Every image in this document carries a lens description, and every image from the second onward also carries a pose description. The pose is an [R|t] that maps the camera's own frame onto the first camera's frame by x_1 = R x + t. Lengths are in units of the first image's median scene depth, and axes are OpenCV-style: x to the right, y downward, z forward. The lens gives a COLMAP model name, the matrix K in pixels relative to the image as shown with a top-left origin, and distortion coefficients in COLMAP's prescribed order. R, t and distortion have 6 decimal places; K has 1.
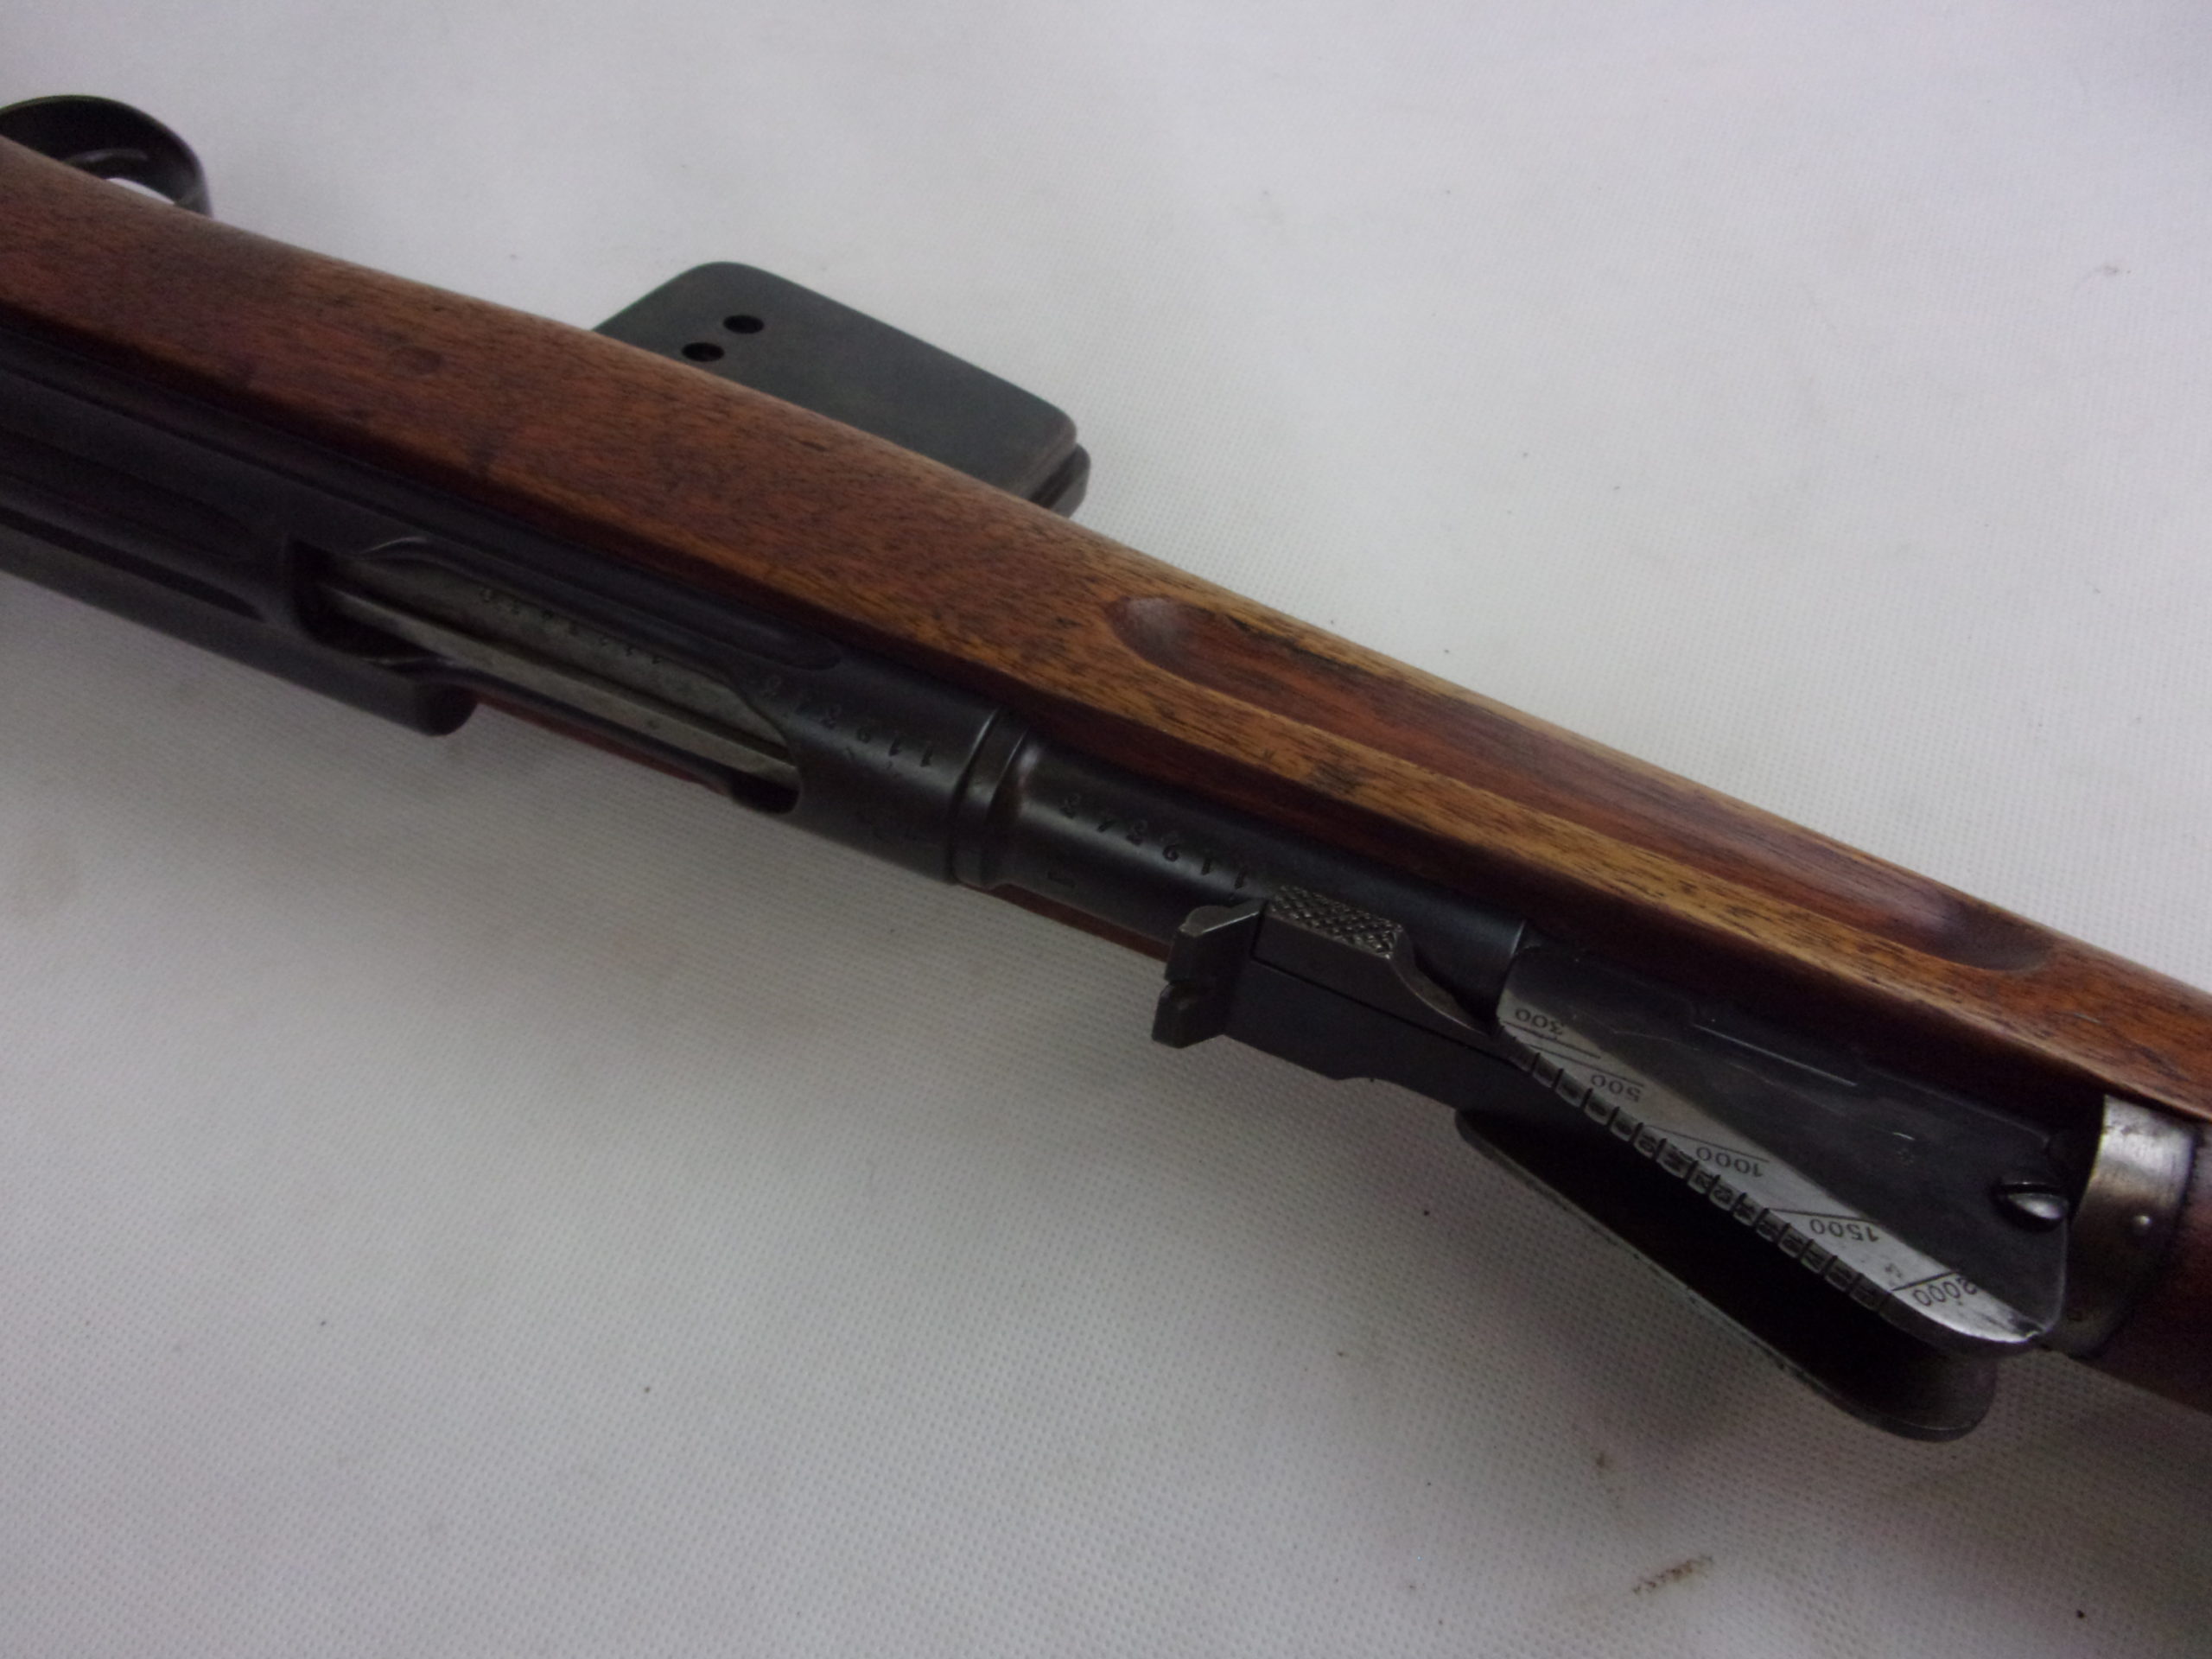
lens RADIAL K [[1790.7, 0, 1116.5], [0, 1790.7, 824.9], [0, 0, 1]] dist [0.015978, -0.031819]
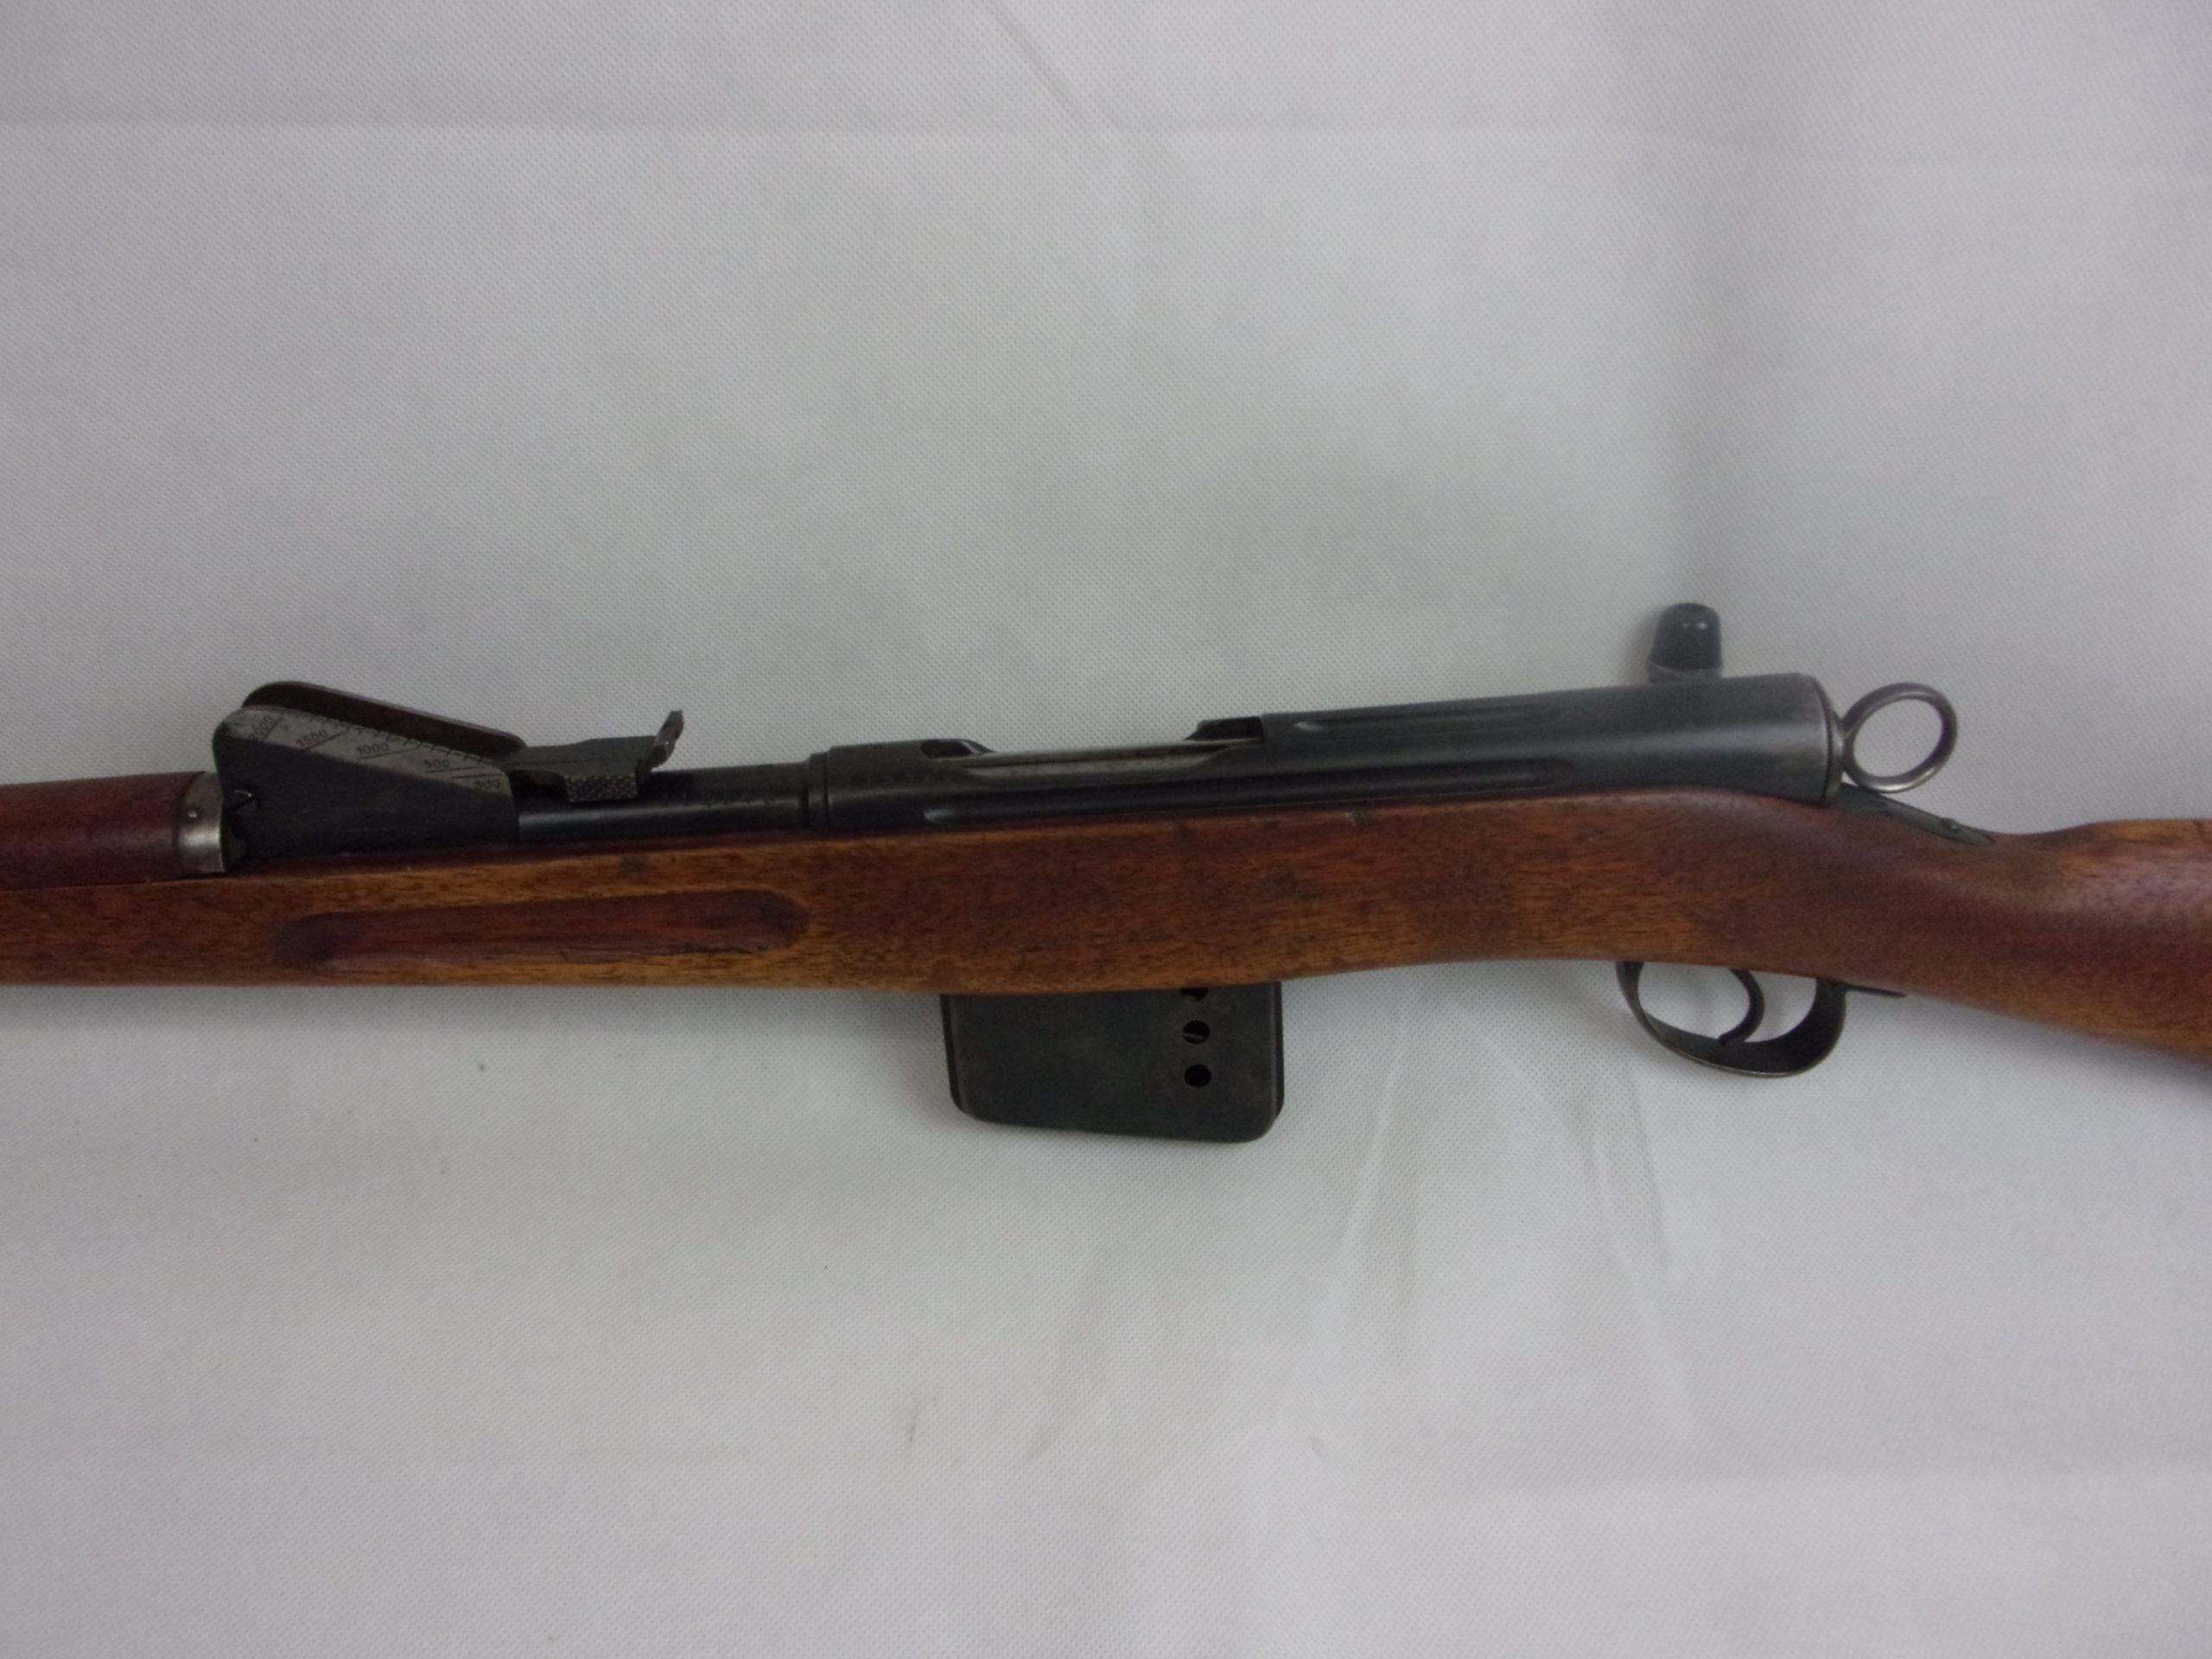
lens RADIAL K [[1790.7, 0, 1107.6], [0, 1790.7, 820.9], [0, 0, 1]] dist [0.015978, -0.031819]
pose [[-0.887256, 0.460680, 0.023459, -0.357138], [-0.402959, -0.798831, 0.446646, -0.968310], [0.224501, 0.386836, 0.894403, -0.535362]]
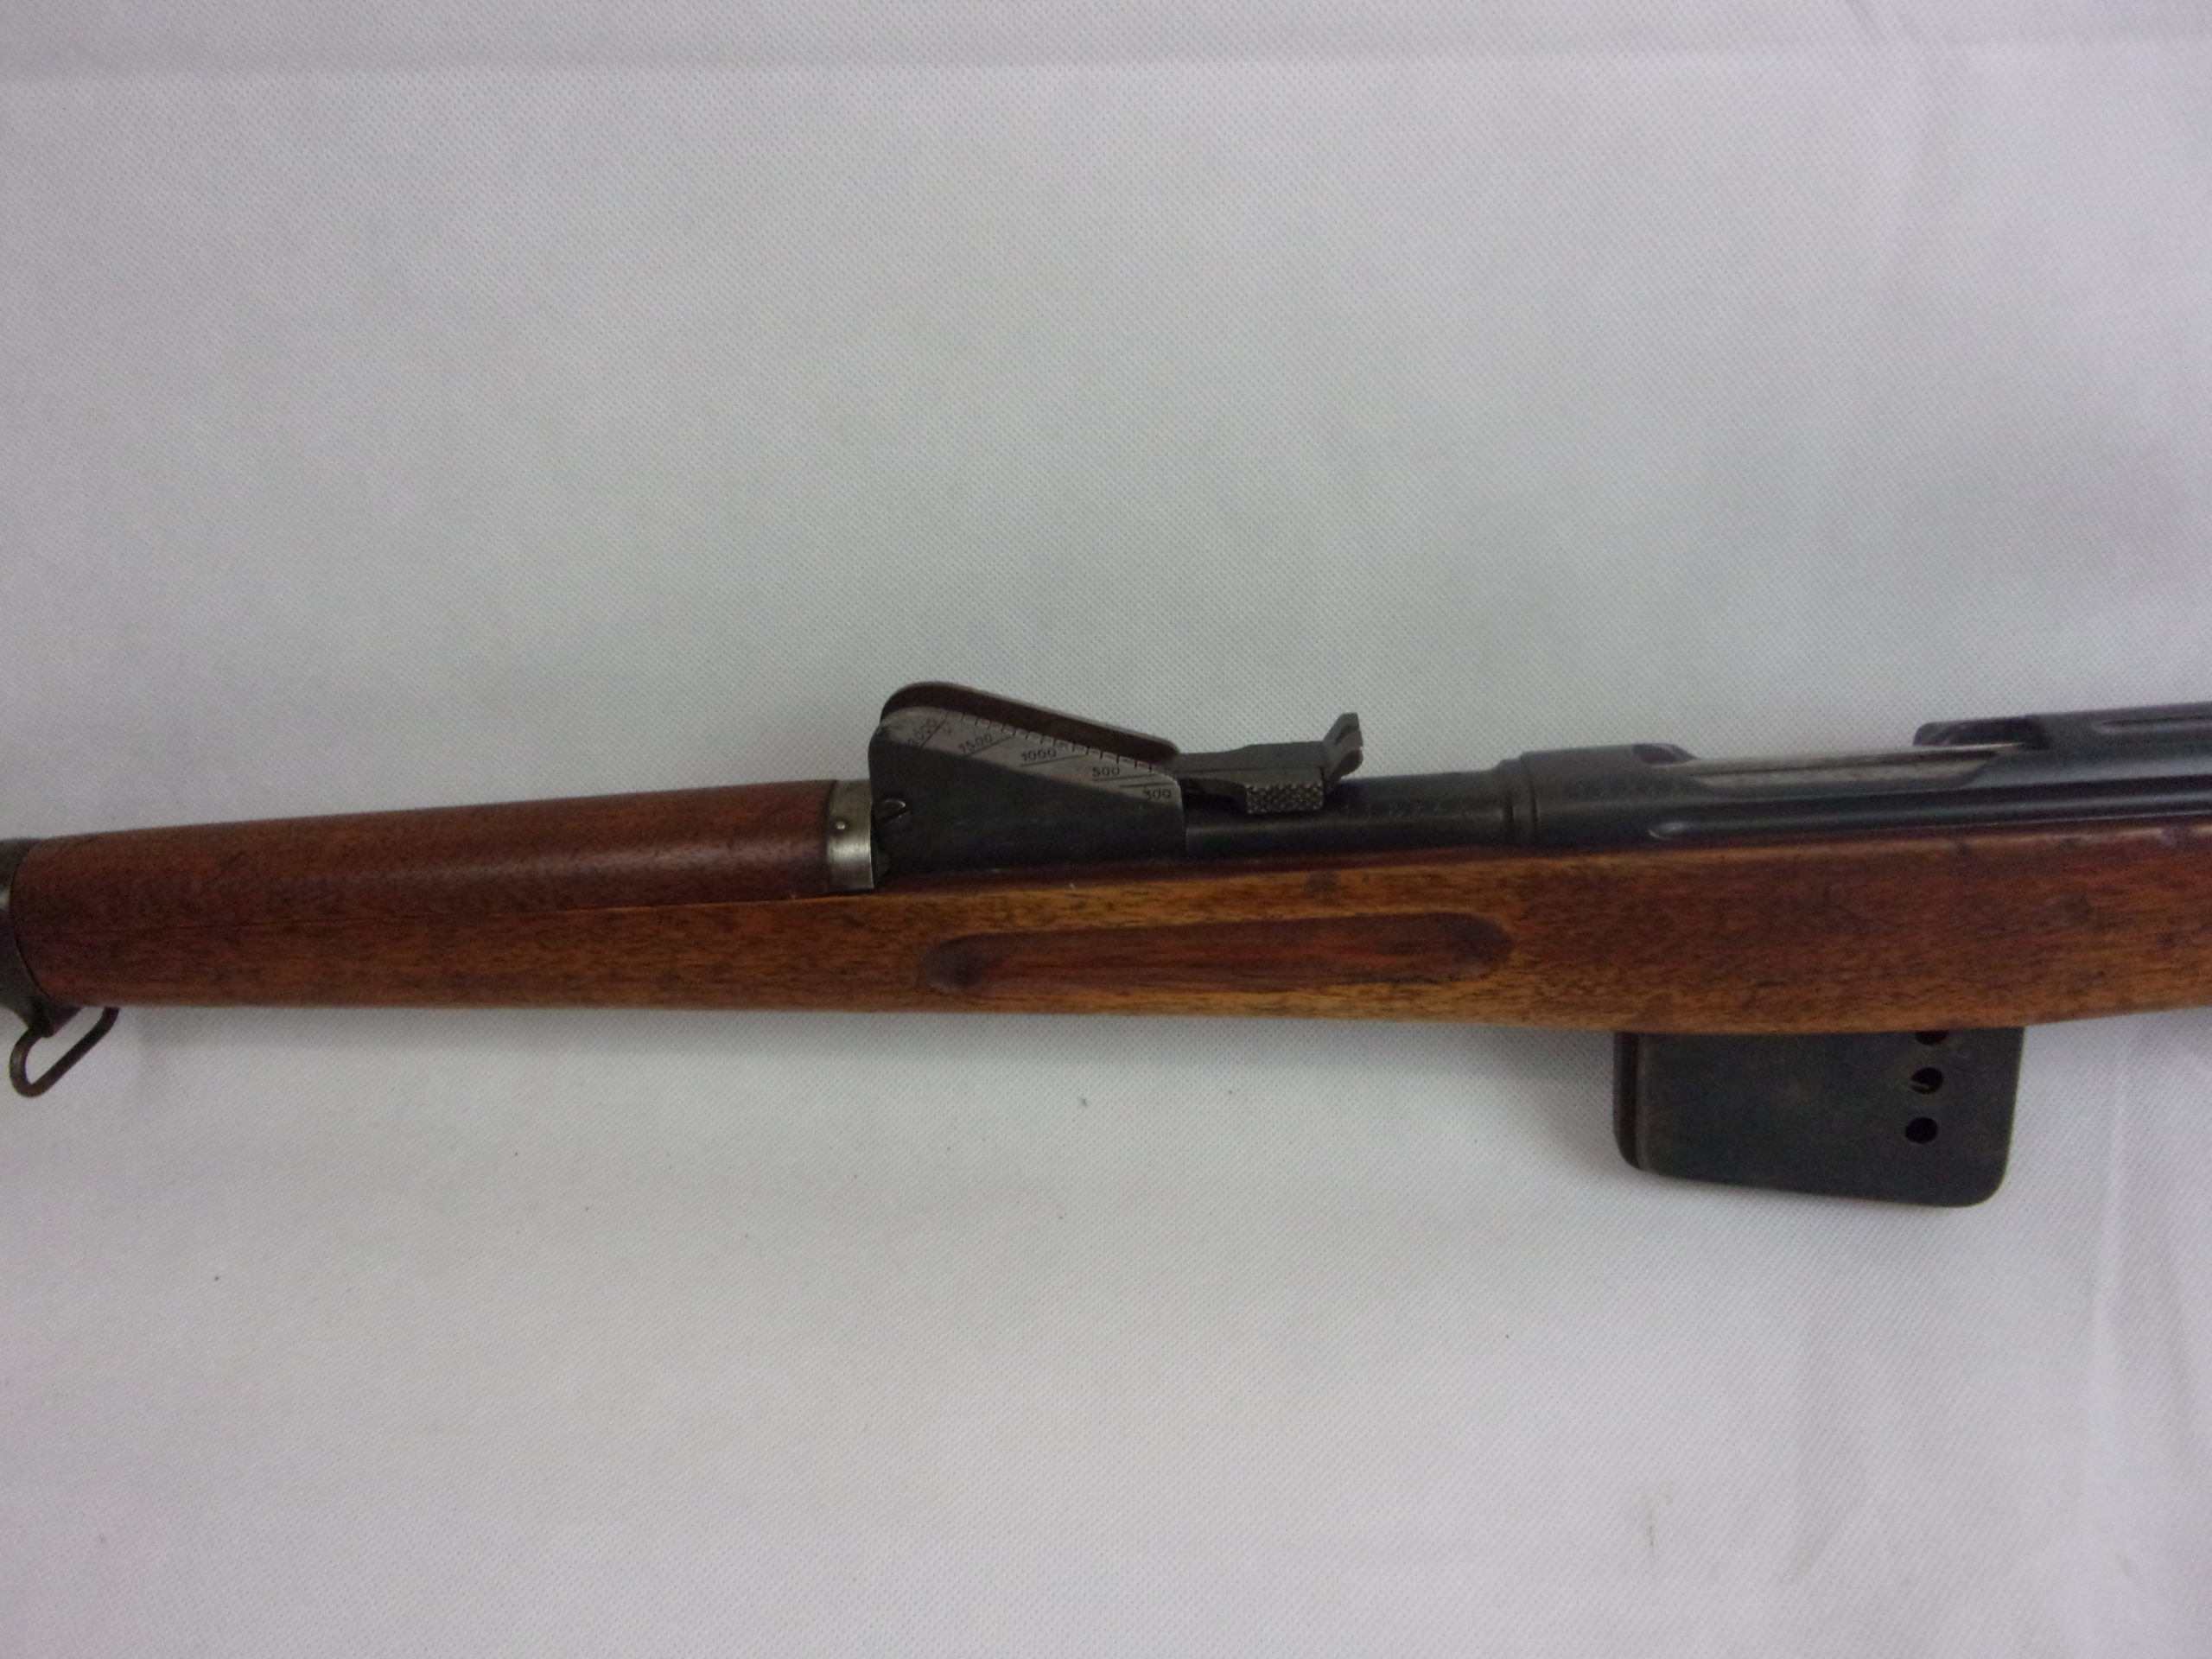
lens RADIAL K [[1790.7, 0, 1102.9], [0, 1790.7, 826.3], [0, 0, 1]] dist [0.015978, -0.031819]
pose [[-0.883163, 0.457106, 0.105252, 0.098963], [-0.354077, -0.796833, 0.489579, -0.691895], [0.307658, 0.395111, 0.865583, -0.493121]]
